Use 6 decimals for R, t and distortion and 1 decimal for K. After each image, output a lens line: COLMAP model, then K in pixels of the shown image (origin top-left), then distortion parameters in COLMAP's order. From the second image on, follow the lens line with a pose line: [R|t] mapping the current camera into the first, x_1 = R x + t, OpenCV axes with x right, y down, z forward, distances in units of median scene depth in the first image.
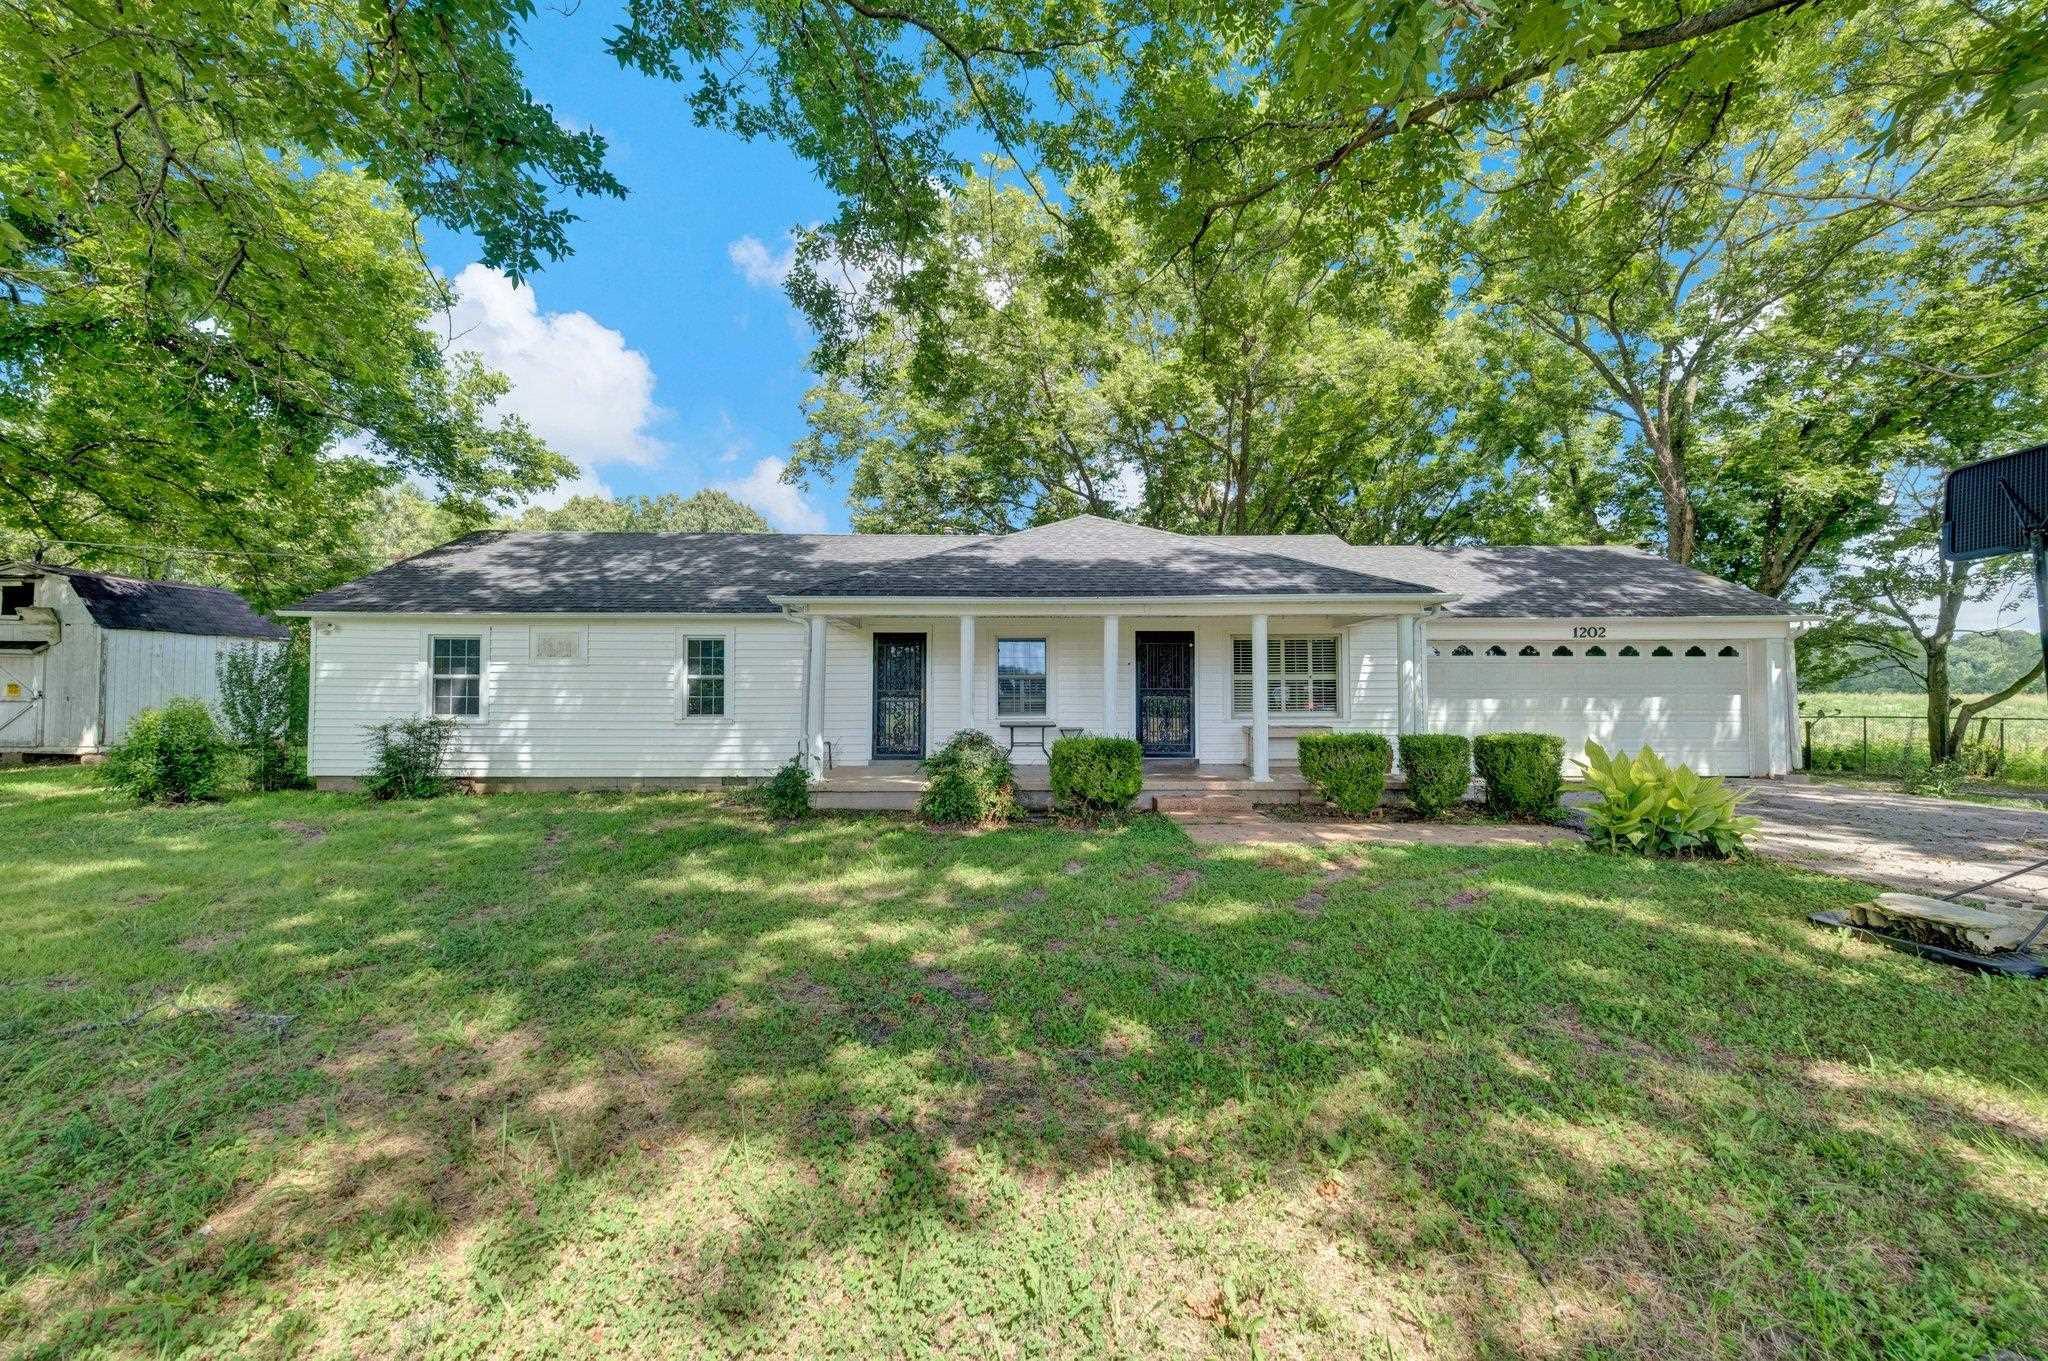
lens RADIAL K [[762.7, 0, 1024.0], [0, 762.7, 680.5], [0, 0, 1]] dist [0.033461, -0.007078]
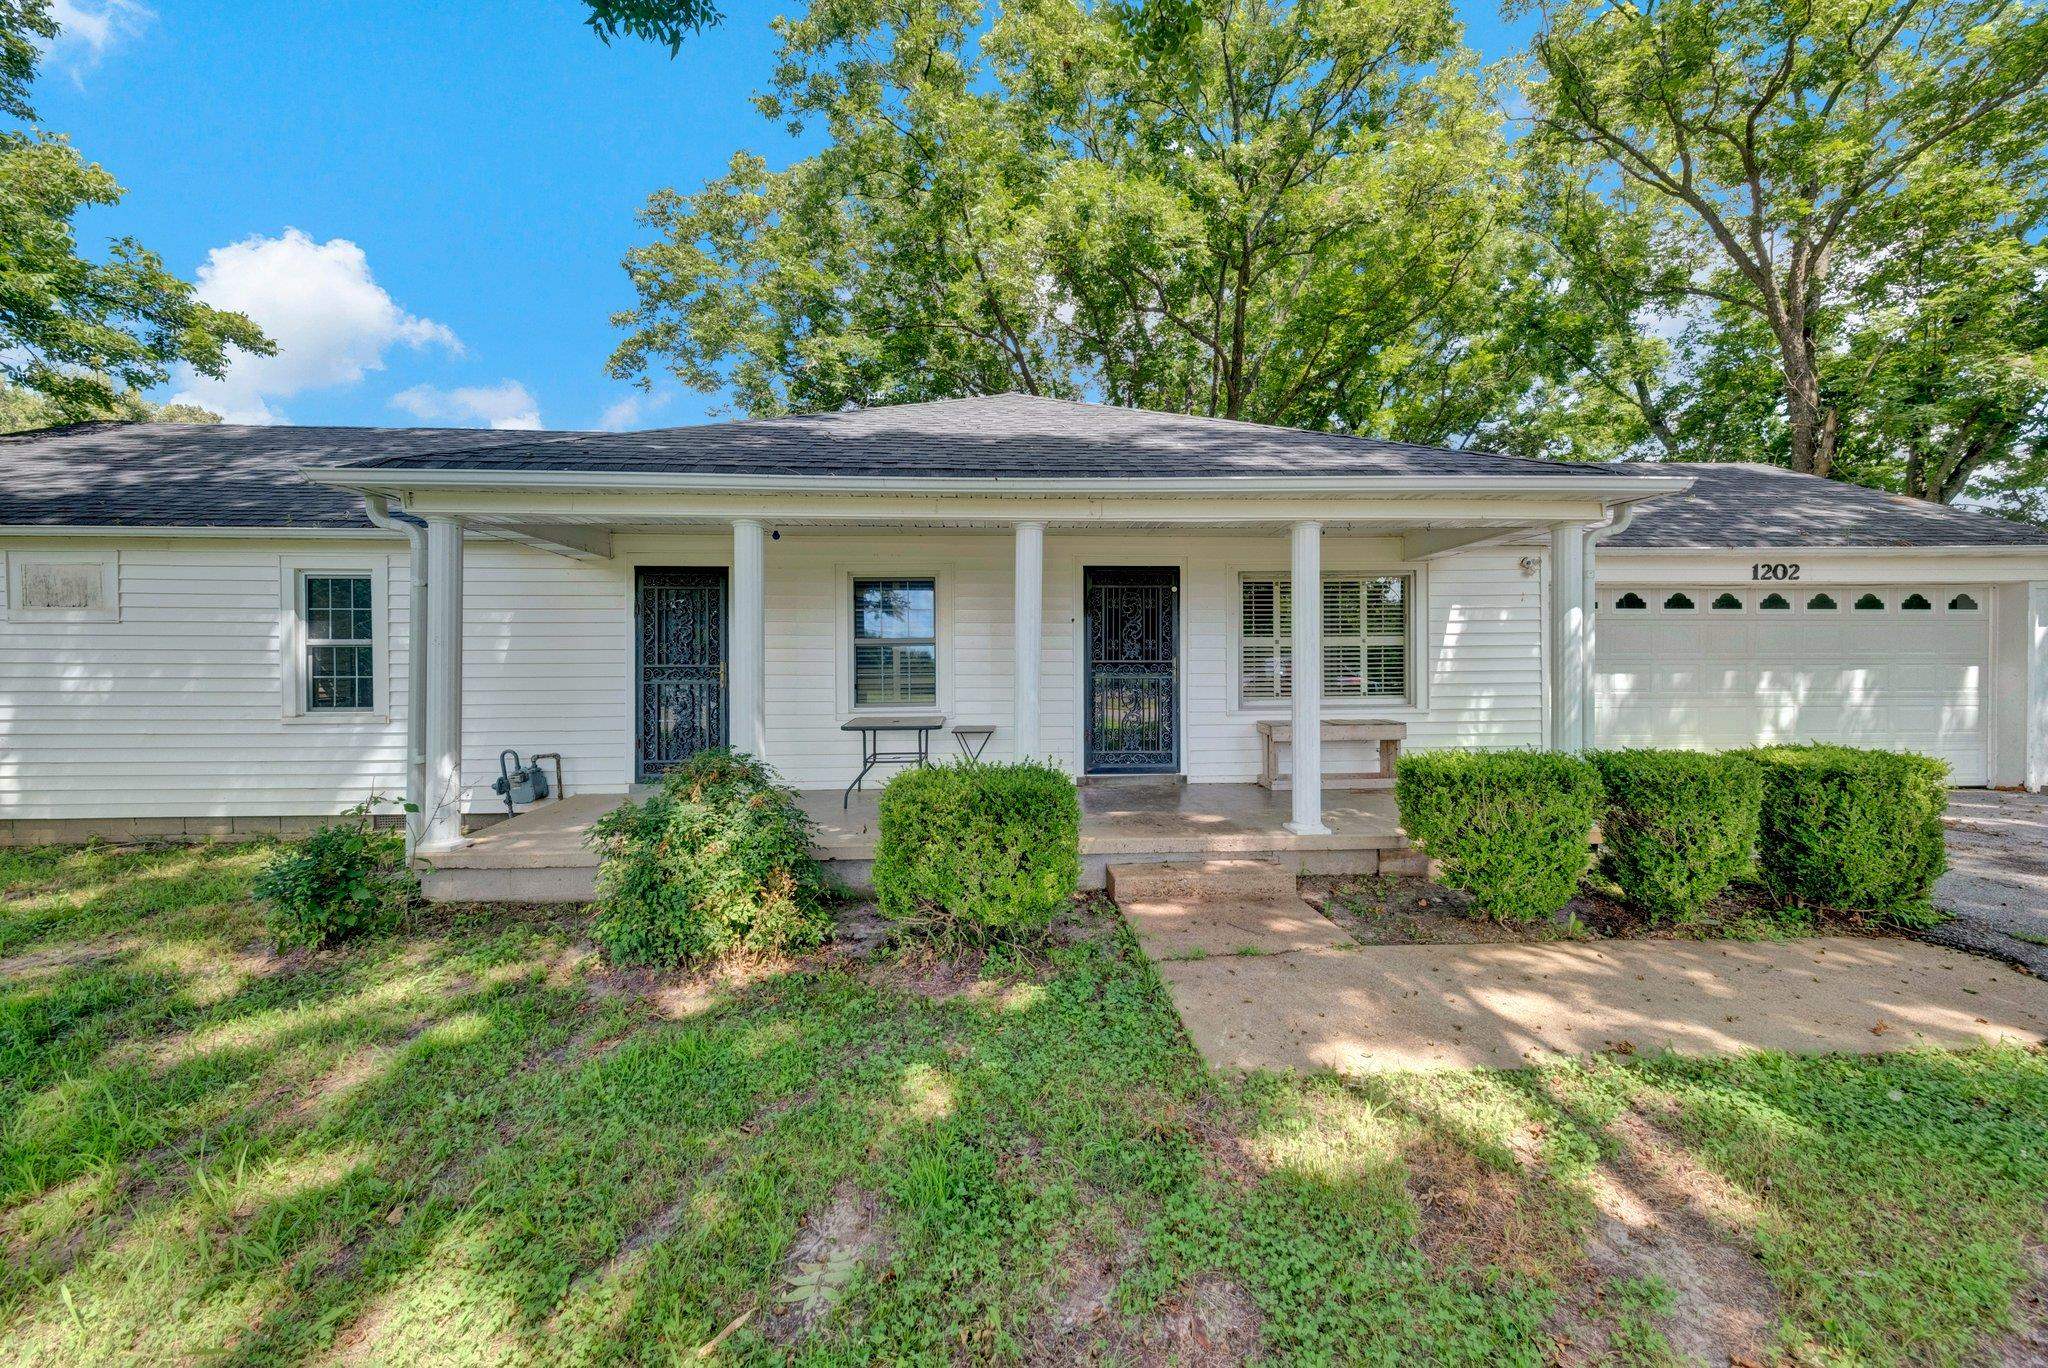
lens RADIAL K [[755.1, 0, 1021.3], [0, 755.1, 672.0], [0, 0, 1]] dist [0.029984, -0.007929]
pose [[0.999506, -0.003579, 0.031230, 0.078968], [0.002689, 0.999590, 0.028490, 0.002461], [-0.031319, -0.028392, 0.999106, 0.407223]]
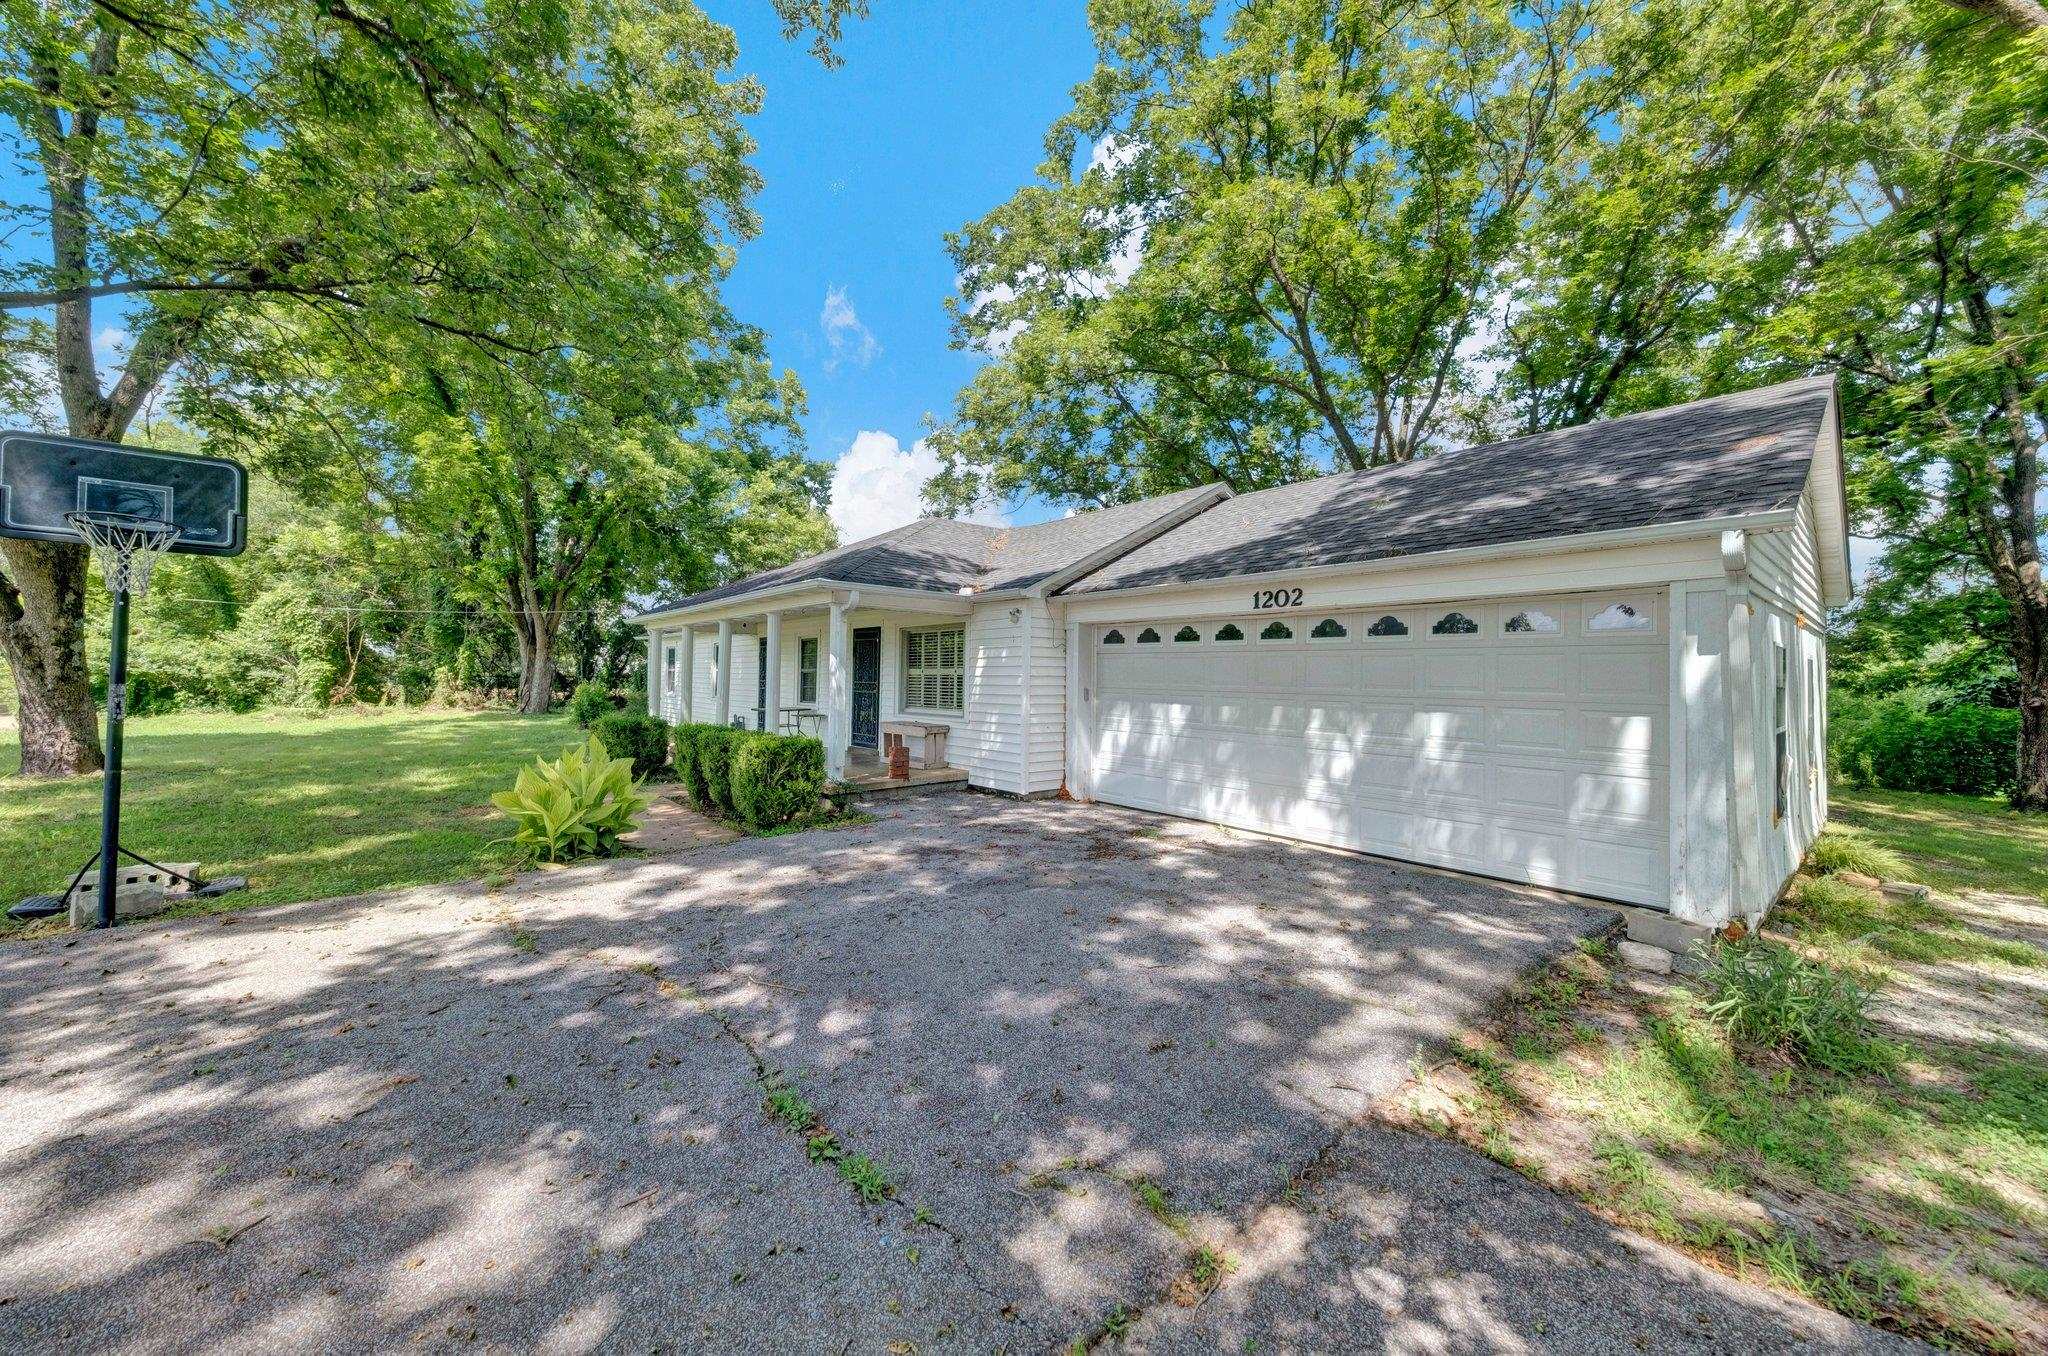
lens RADIAL K [[750.4, 0, 1027.2], [0, 750.4, 670.8], [0, 0, 1]] dist [0.012460, -0.006841]
pose [[0.613187, 0.004369, -0.789925, 1.187540], [-0.003175, 0.999990, 0.003067, -0.009329], [0.789931, 0.000627, 0.613195, 0.557504]]
